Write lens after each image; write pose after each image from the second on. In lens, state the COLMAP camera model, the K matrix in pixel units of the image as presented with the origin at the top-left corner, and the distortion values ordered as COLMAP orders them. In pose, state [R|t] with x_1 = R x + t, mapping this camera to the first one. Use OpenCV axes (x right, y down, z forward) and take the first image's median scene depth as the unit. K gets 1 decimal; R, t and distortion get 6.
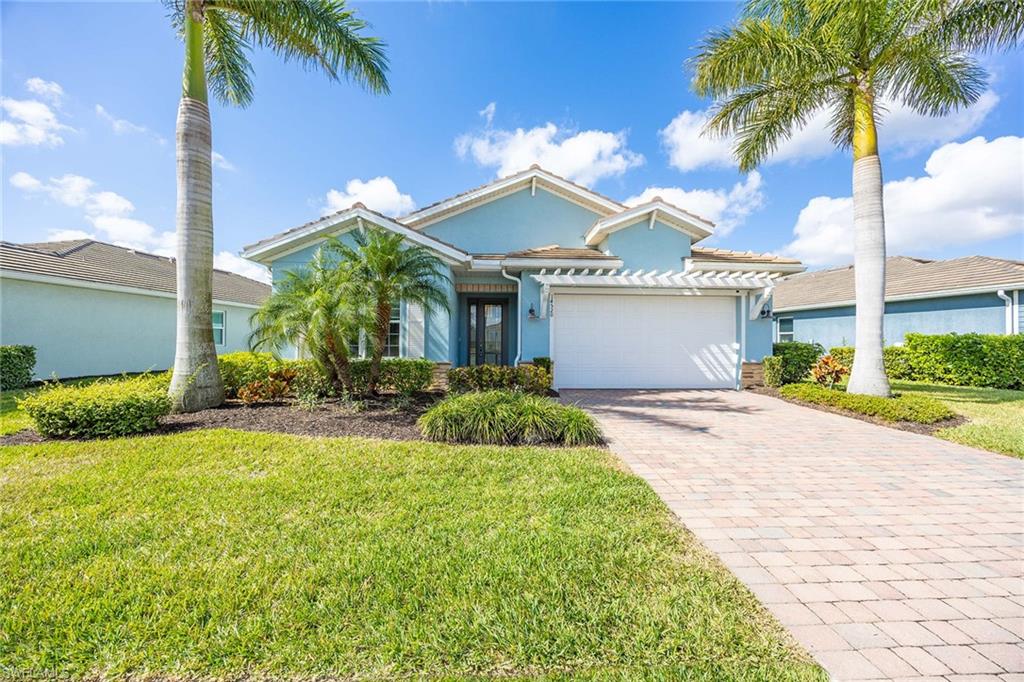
lens RADIAL K [[397.3, 0, 518.8], [0, 397.3, 338.2], [0, 0, 1]] dist [0.011118, -0.000071]
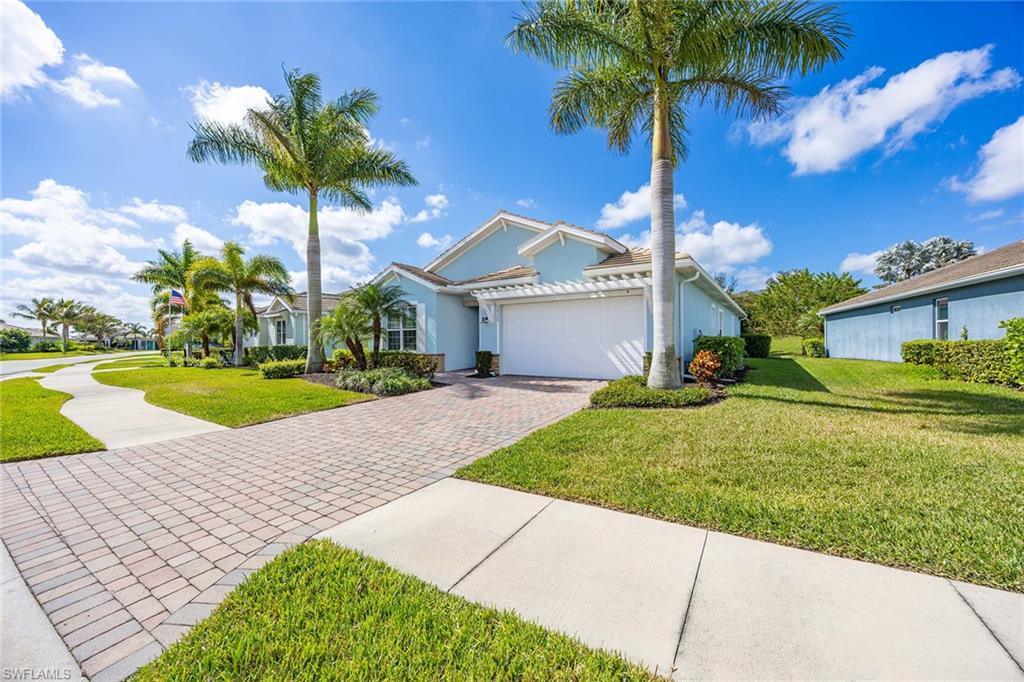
lens RADIAL K [[397.3, 0, 513.0], [0, 397.3, 341.6], [0, 0, 1]] dist [0.011118, -0.000071]
pose [[0.785003, -0.013425, -0.619347, 0.948970], [0.015200, 0.999882, -0.002408, 0.017682], [0.619306, -0.007524, 0.785114, -0.044993]]
